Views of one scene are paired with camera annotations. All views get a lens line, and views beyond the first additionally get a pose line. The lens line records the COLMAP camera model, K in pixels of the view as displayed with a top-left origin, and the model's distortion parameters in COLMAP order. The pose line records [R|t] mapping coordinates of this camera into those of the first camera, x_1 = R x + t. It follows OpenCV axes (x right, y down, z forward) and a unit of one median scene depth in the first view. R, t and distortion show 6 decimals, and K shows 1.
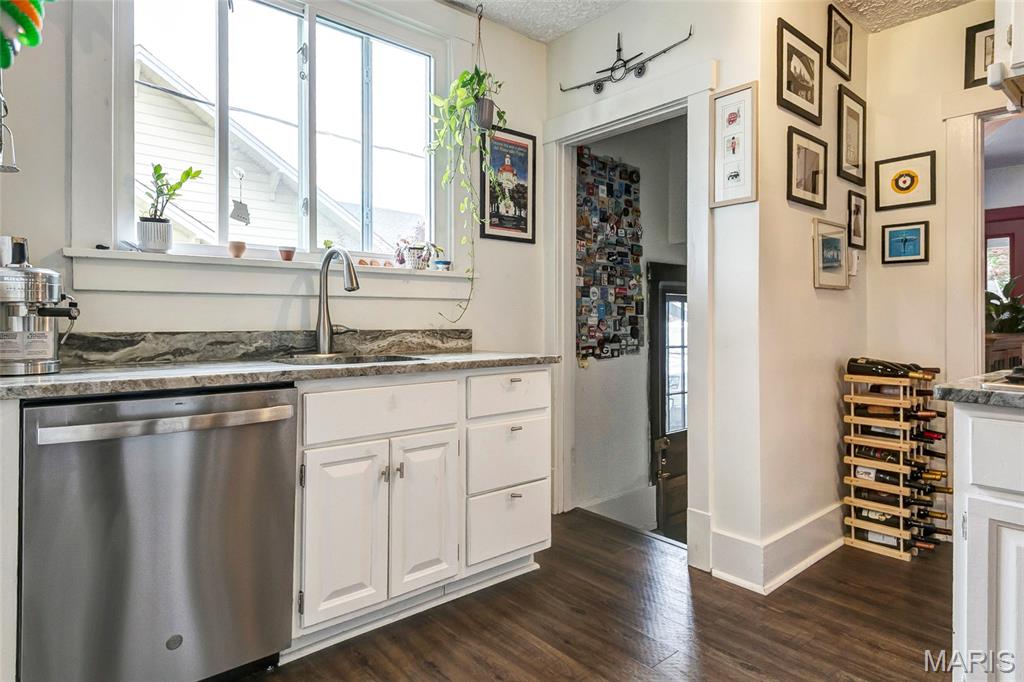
lens RADIAL K [[578.8, 0, 511.3], [0, 578.8, 313.9], [0, 0, 1]] dist [0.000931, 0.000197]
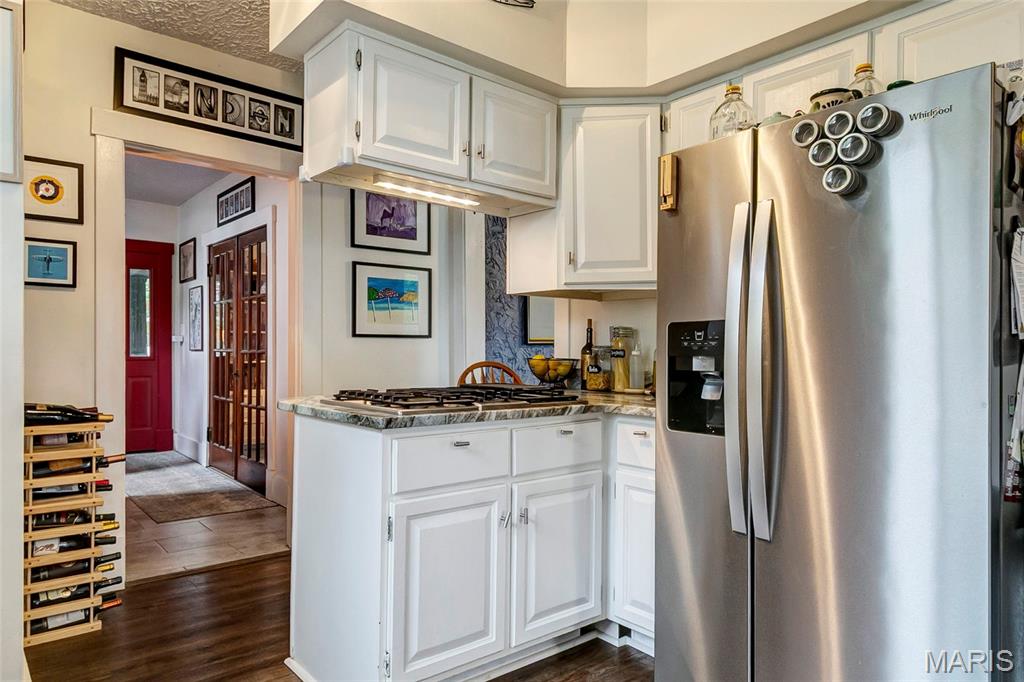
lens RADIAL K [[645.7, 0, 512.0], [0, 645.7, 341.0], [0, 0, 1]] dist [-0.005615, -0.002291]
pose [[0.001627, 0.006326, 0.999979, -0.276435], [-0.012557, 0.999901, -0.006305, -0.012353], [-0.999920, -0.012546, 0.001706, 0.354965]]
